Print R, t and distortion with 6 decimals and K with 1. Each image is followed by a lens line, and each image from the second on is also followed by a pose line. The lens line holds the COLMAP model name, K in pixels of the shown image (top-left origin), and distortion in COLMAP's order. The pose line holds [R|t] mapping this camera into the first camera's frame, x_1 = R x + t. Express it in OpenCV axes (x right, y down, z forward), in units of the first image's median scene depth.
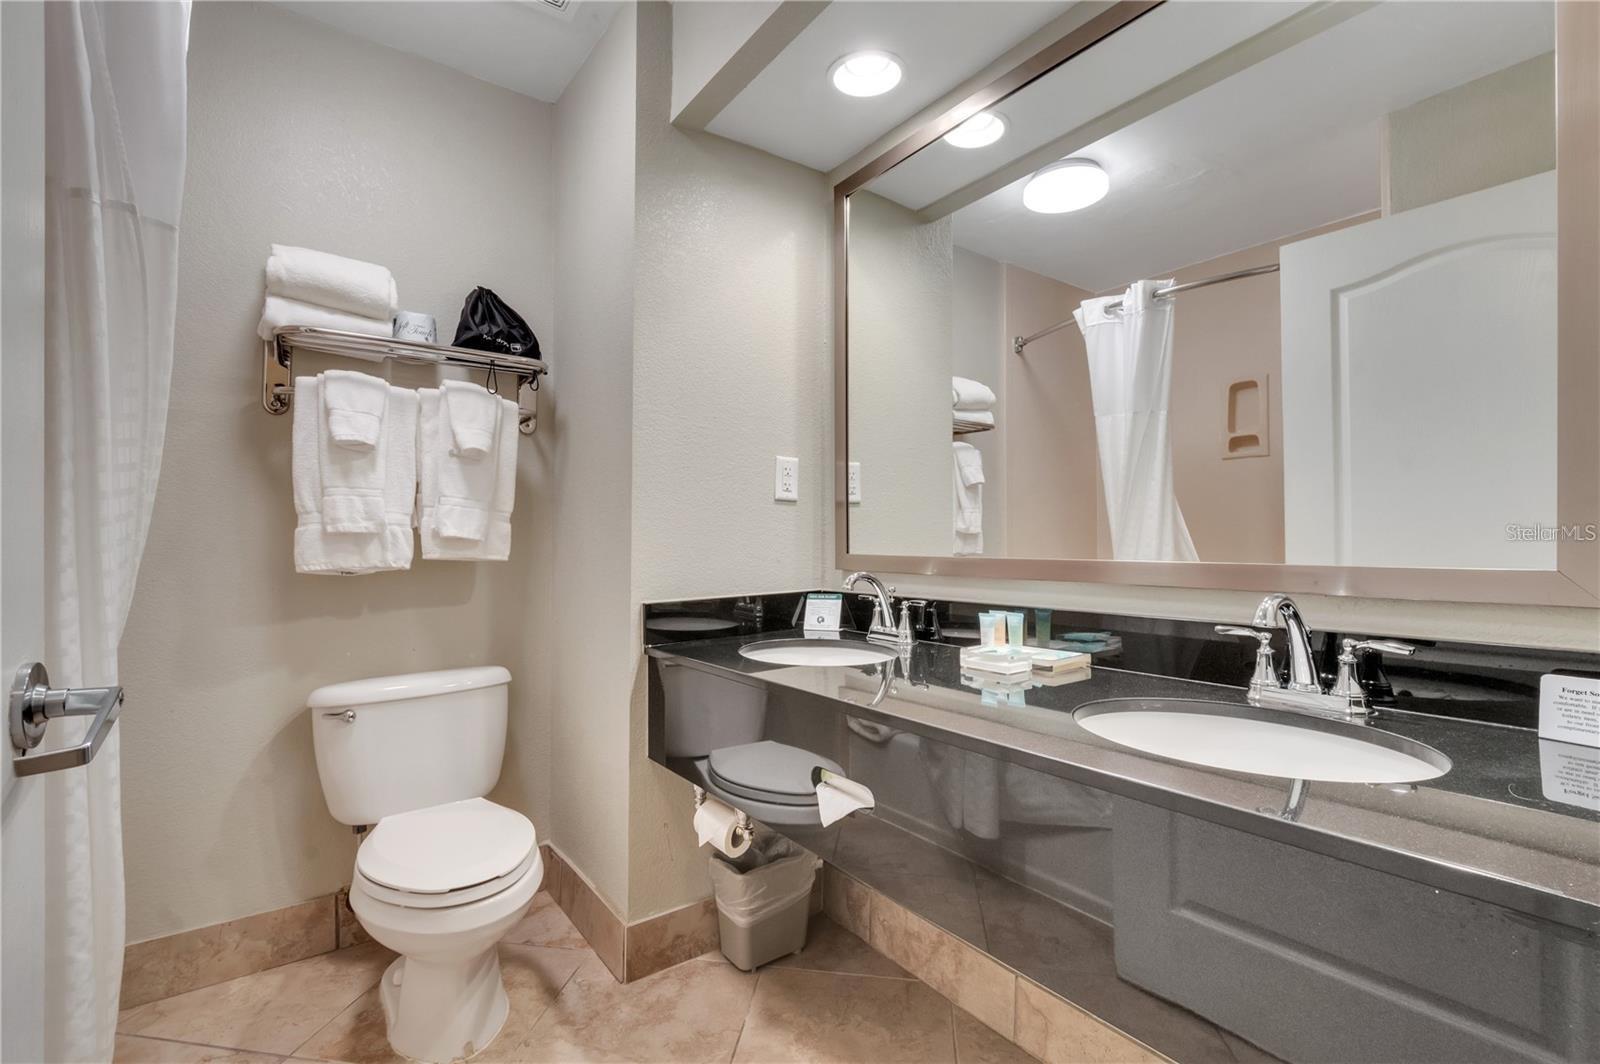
lens RADIAL K [[717.9, 0, 796.6], [0, 717.9, 537.4], [0, 0, 1]] dist [-0.006996, 0.000699]
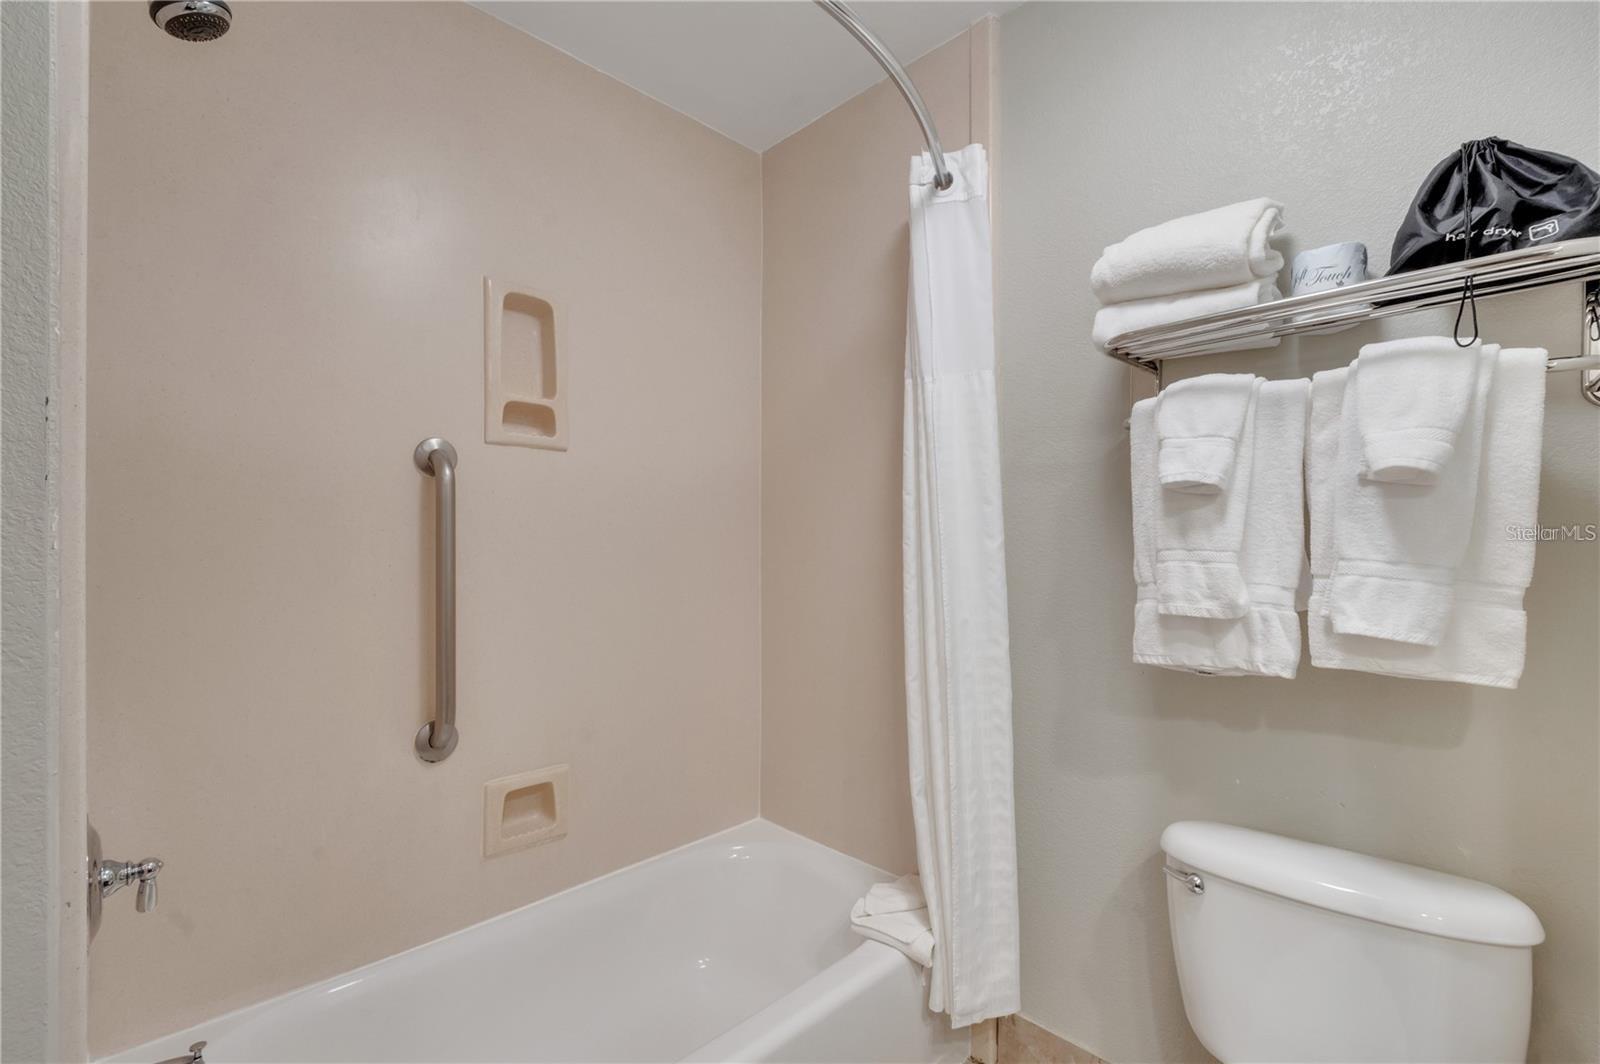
lens RADIAL K [[717.9, 0, 792.3], [0, 717.9, 538.3], [0, 0, 1]] dist [-0.006996, 0.000699]
pose [[0.145395, -0.009471, -0.989328, -0.006153], [0.013415, 0.999881, -0.007600, -0.076397], [0.989283, -0.012167, 0.145505, 0.504505]]
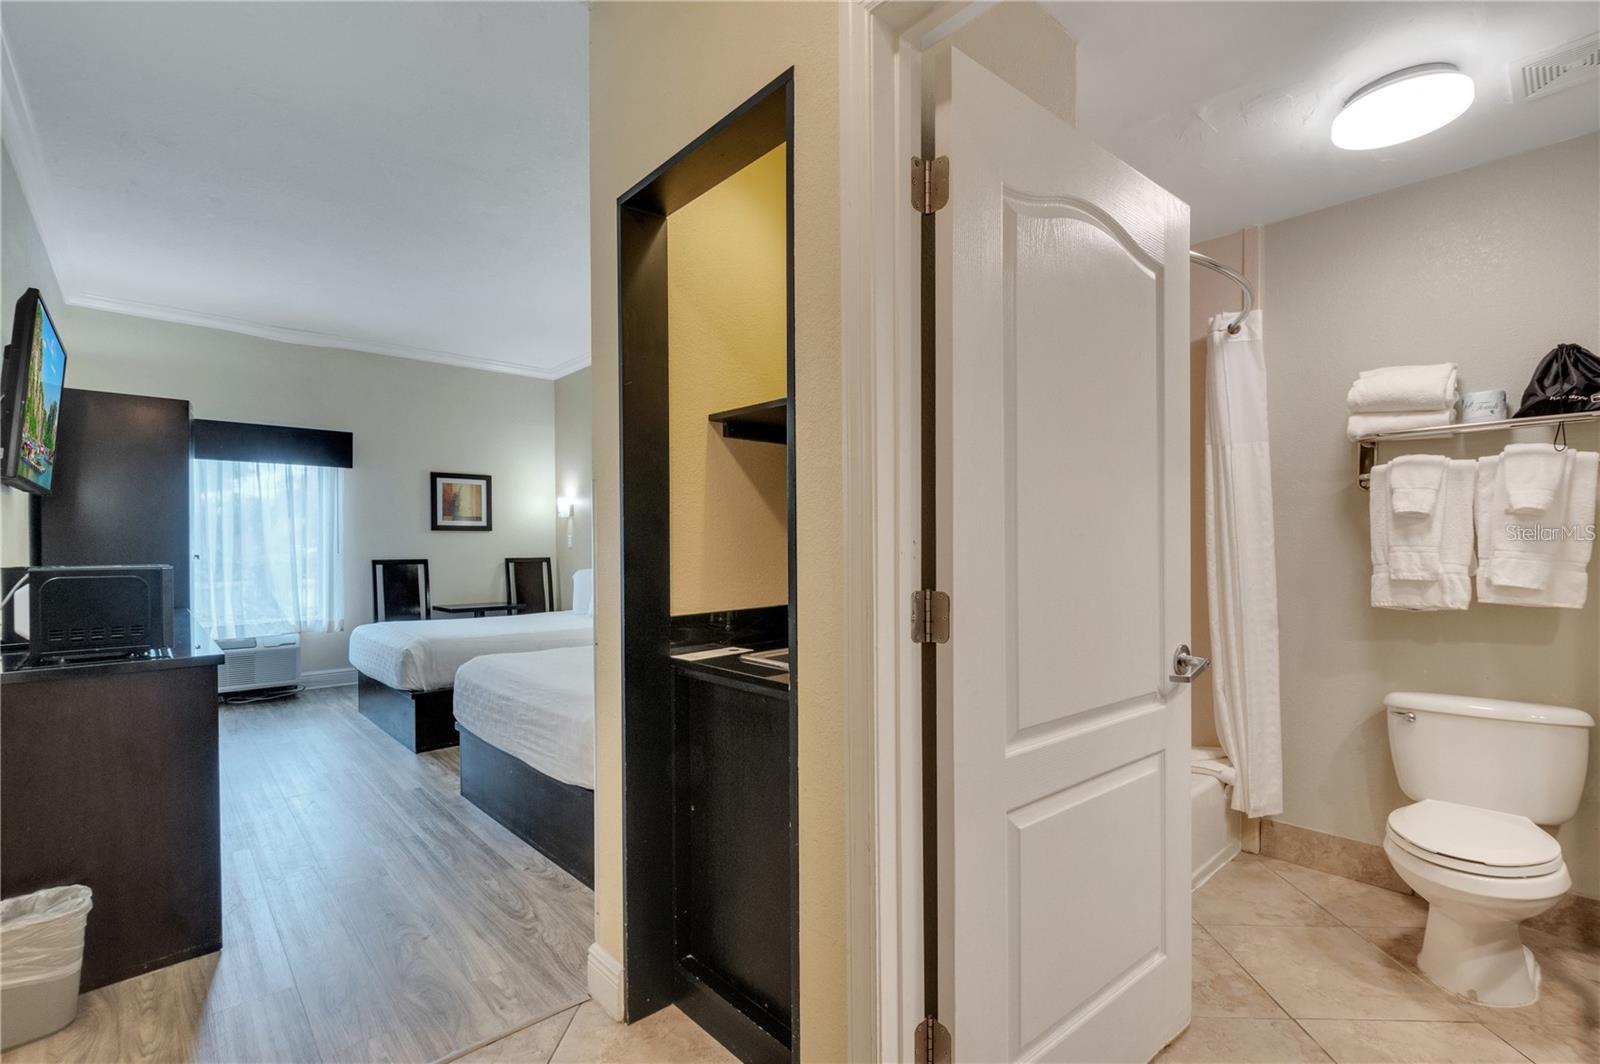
lens RADIAL K [[717.9, 0, 803.6], [0, 717.9, 551.0], [0, 0, 1]] dist [-0.006996, 0.000699]
pose [[0.110967, 0.001258, -0.993823, 0.544226], [0.010401, 0.999943, 0.002427, -0.071516], [0.993770, -0.010606, 0.110948, -0.254097]]
